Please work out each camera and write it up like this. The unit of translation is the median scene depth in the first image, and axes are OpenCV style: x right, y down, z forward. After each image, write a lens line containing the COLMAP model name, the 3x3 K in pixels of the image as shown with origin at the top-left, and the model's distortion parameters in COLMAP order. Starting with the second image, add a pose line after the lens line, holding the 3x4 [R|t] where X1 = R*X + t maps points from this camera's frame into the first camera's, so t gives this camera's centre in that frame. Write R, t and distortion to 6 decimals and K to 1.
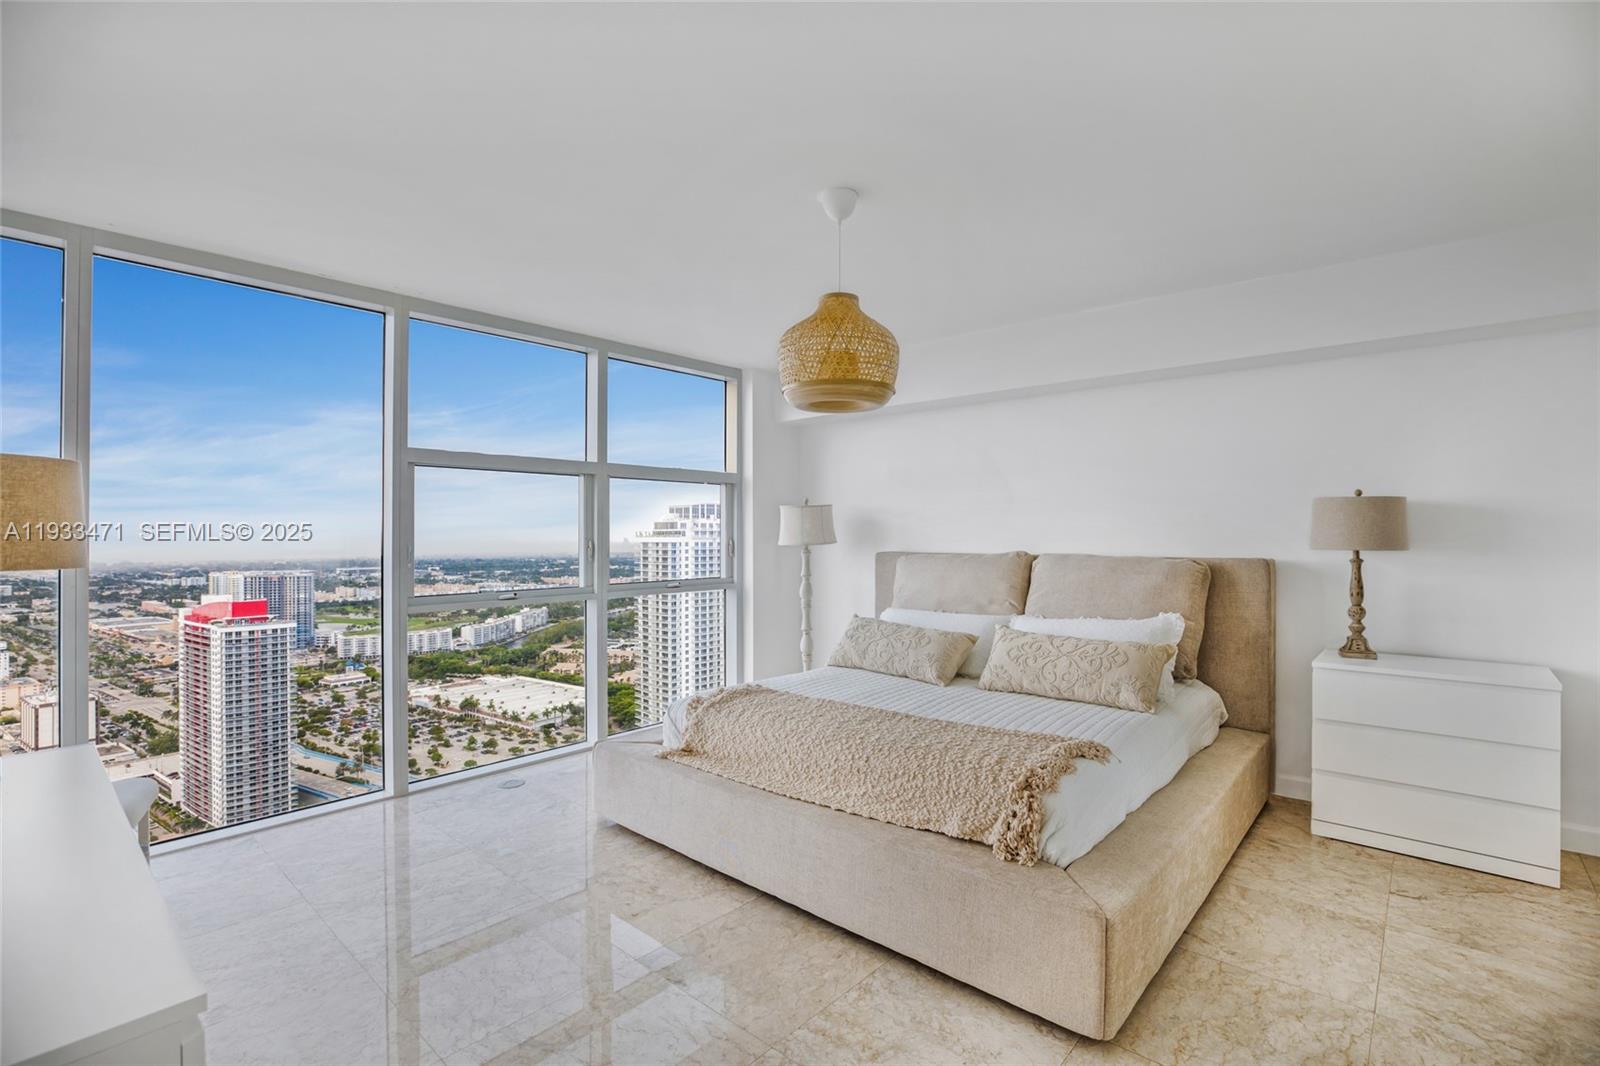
lens RADIAL K [[728.3, 0, 797.0], [0, 728.3, 535.5], [0, 0, 1]] dist [-0.001053, -0.000057]
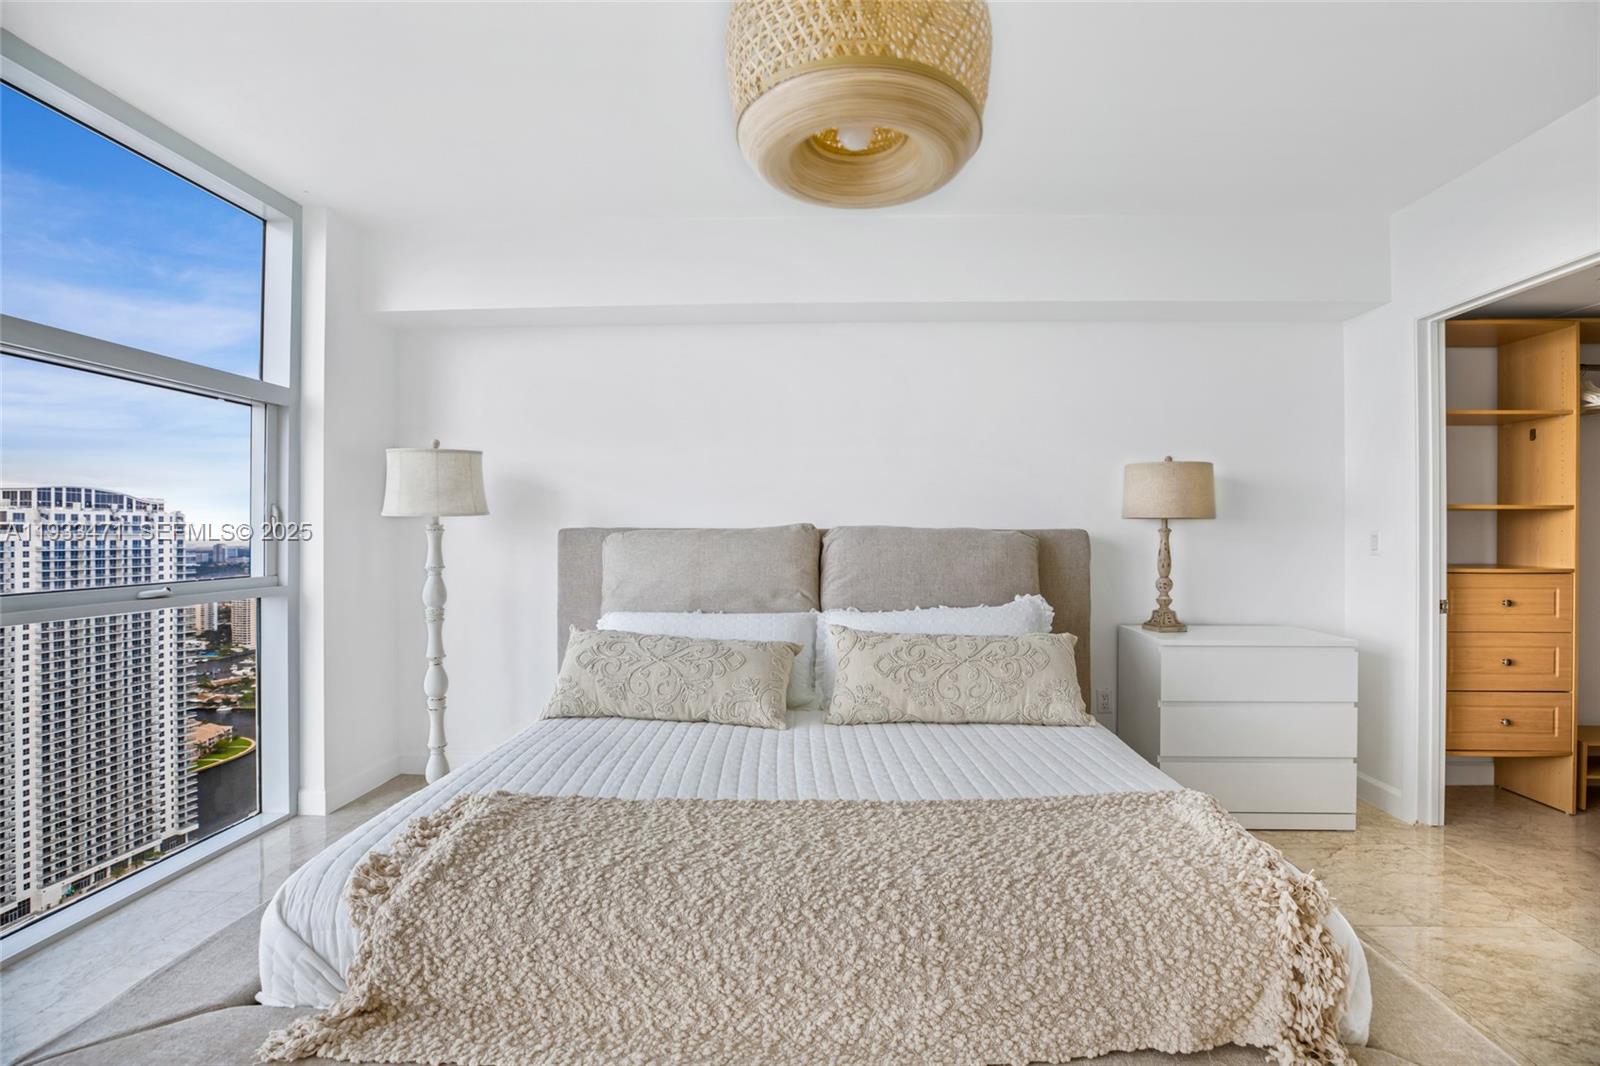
lens RADIAL K [[734.7, 0, 796.2], [0, 734.7, 534.3], [0, 0, 1]] dist [-0.019990, 0.007166]
pose [[0.785758, 0.003946, 0.618521, -0.160341], [-0.004338, 0.999990, -0.000870, 0.033261], [-0.618518, -0.002000, 0.785768, 0.424180]]
